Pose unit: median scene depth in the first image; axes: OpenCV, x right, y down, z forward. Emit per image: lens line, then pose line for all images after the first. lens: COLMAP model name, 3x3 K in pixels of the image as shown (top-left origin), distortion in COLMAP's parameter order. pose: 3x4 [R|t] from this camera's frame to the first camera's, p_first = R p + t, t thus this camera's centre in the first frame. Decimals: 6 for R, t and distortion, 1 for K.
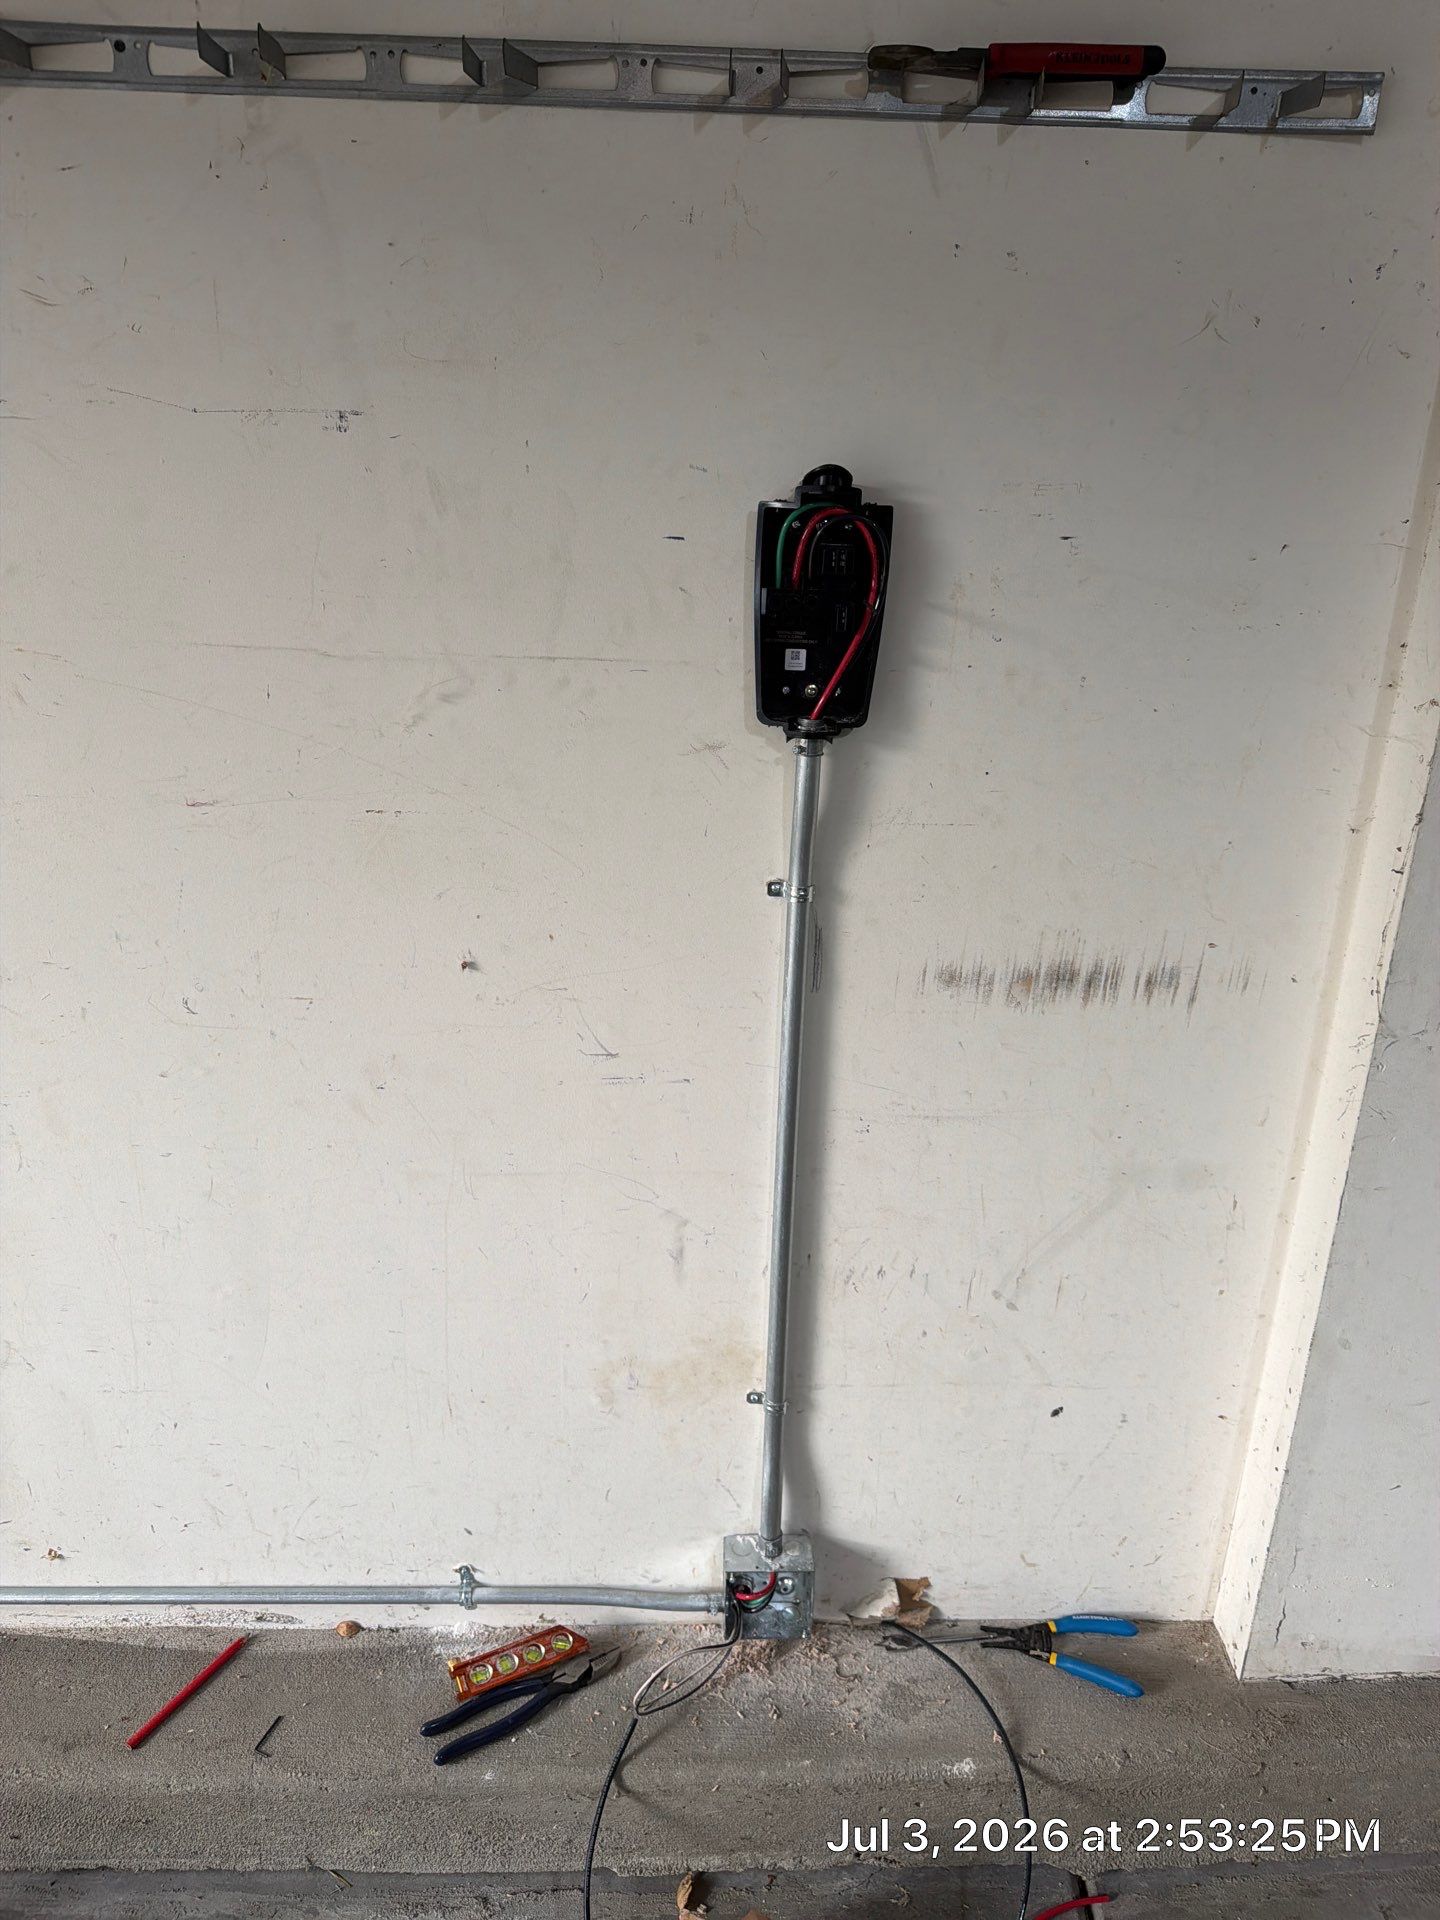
lens RADIAL K [[1286.7, 0, 715.6], [0, 1286.7, 950.1], [0, 0, 1]] dist [0.015836, -0.025057]
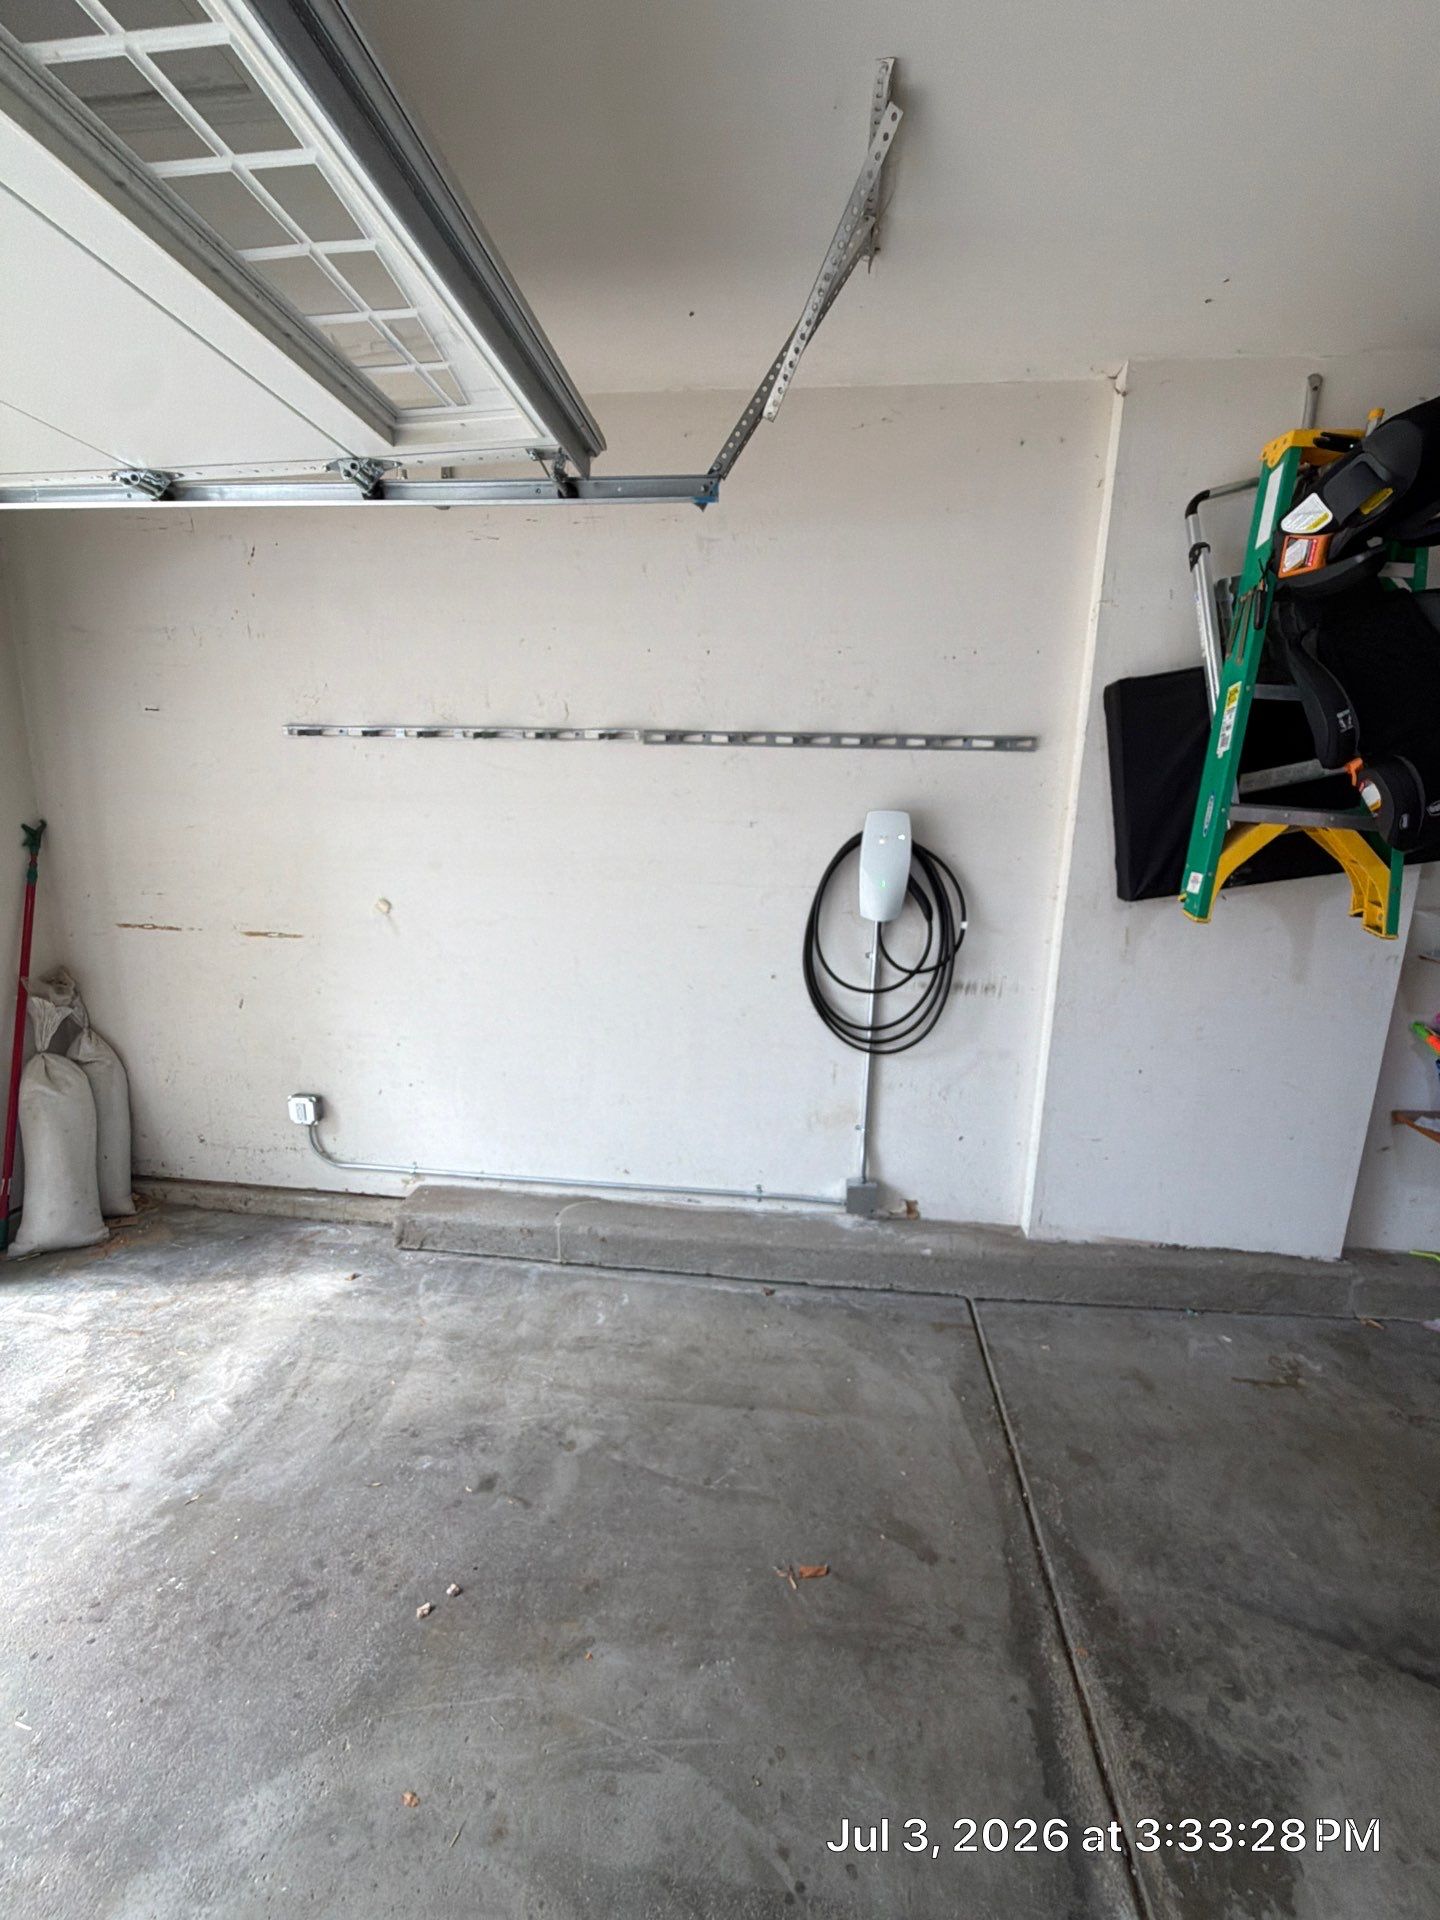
lens RADIAL K [[731.9, 0, 727.2], [0, 731.9, 954.7], [0, 0, 1]] dist [-0.007532, 0.001134]
pose [[0.991526, 0.022609, -0.127925, -0.067897], [-0.041172, 0.988665, -0.144385, 0.218157], [0.123211, 0.148428, 0.981218, -0.832932]]
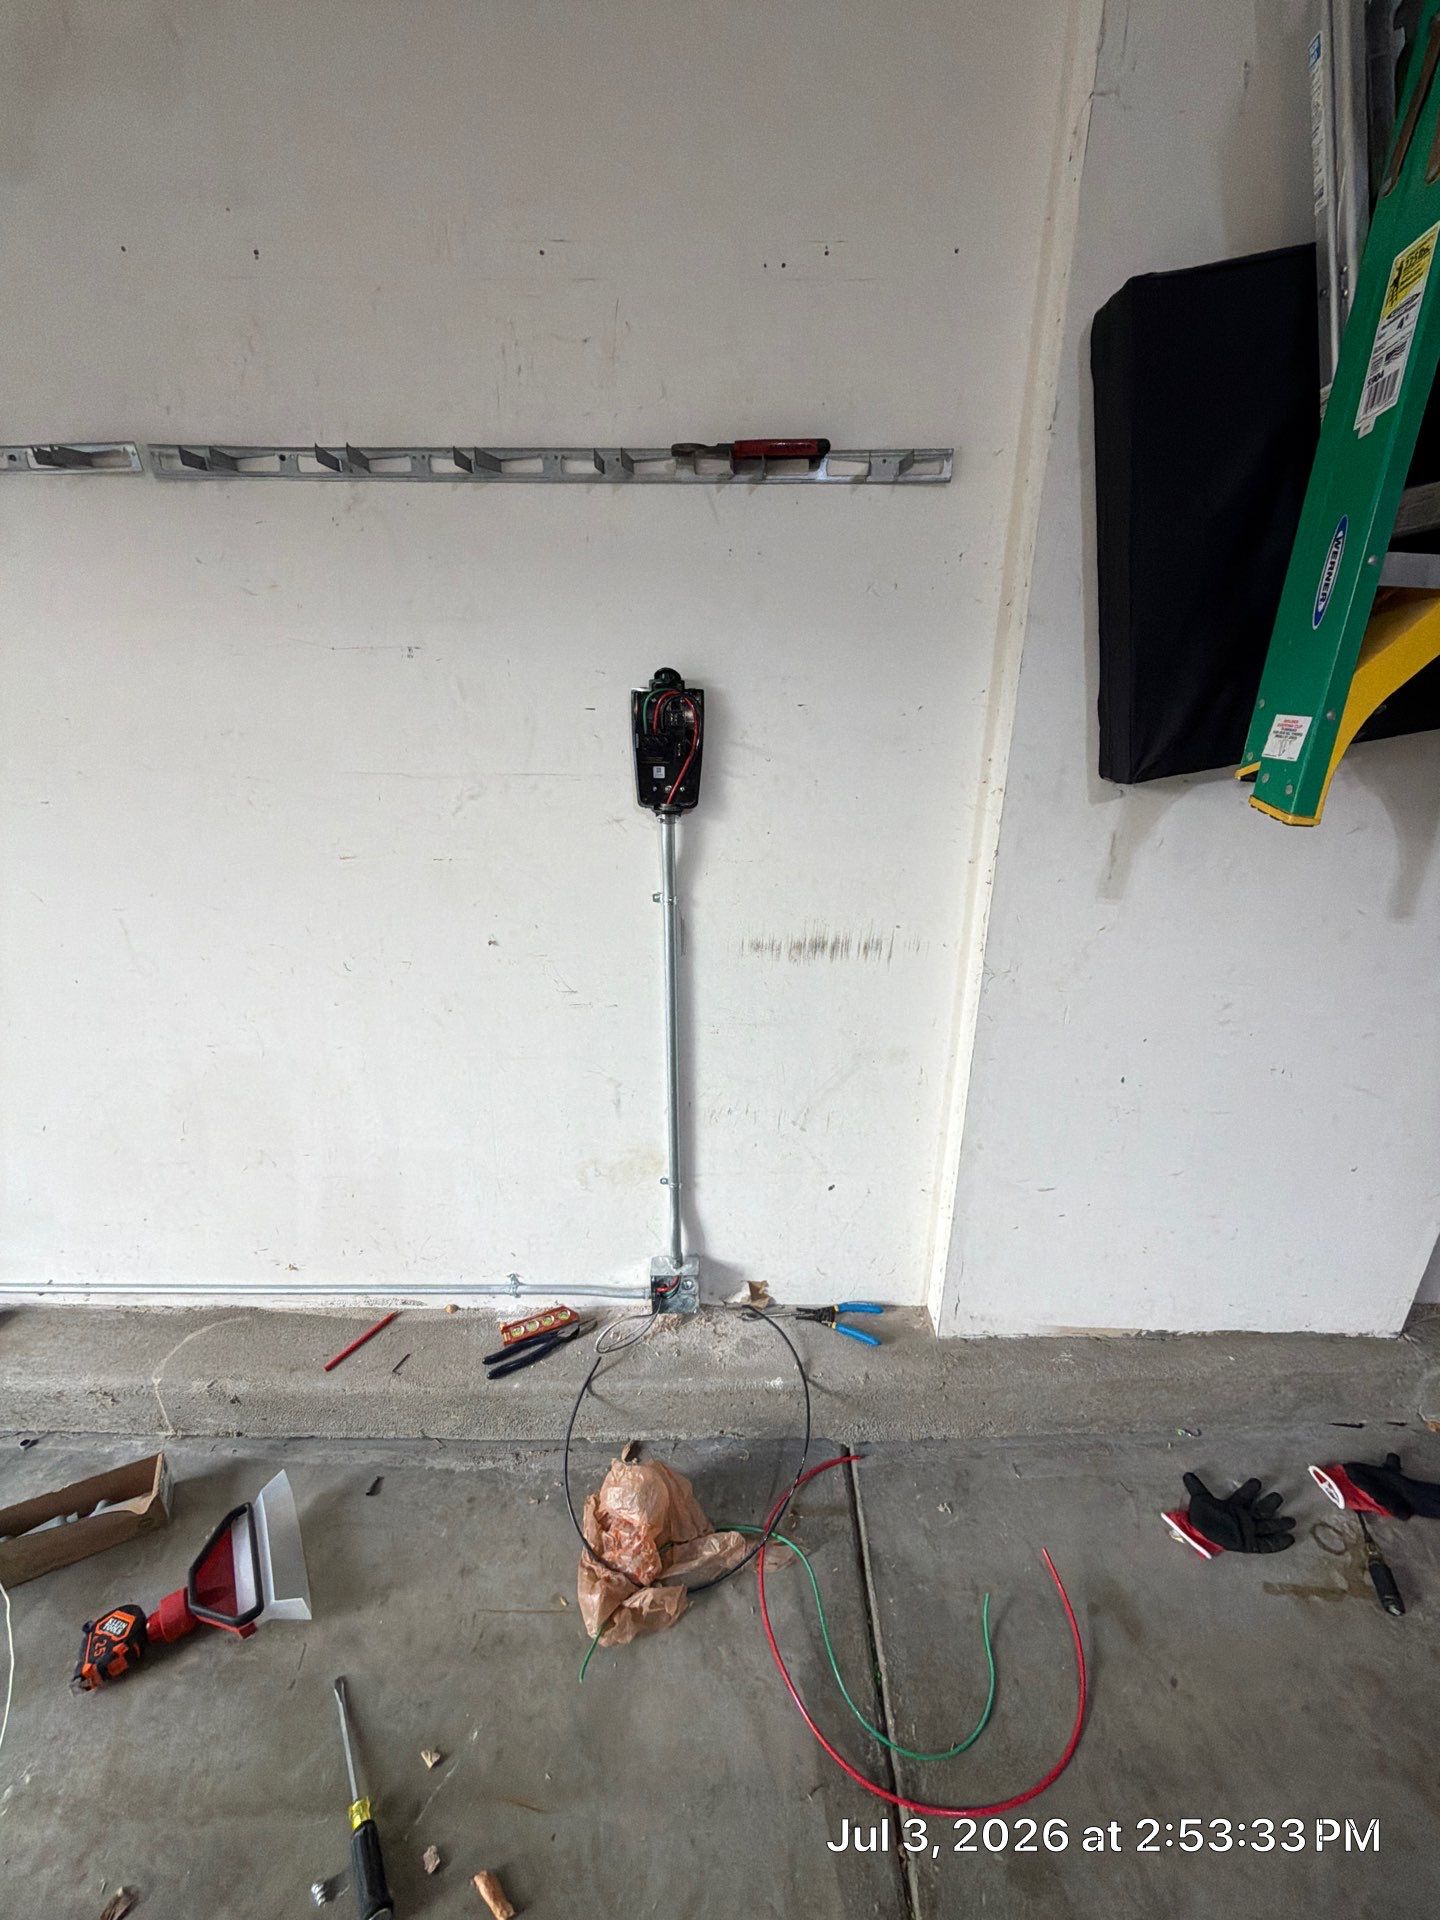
lens RADIAL K [[731.9, 0, 725.9], [0, 731.9, 946.8], [0, 0, 1]] dist [-0.007532, 0.001134]
pose [[0.999485, -0.012962, -0.029352, 0.160772], [0.012595, 0.999840, -0.012670, 0.032633], [0.029511, 0.012294, 0.999489, -0.037504]]
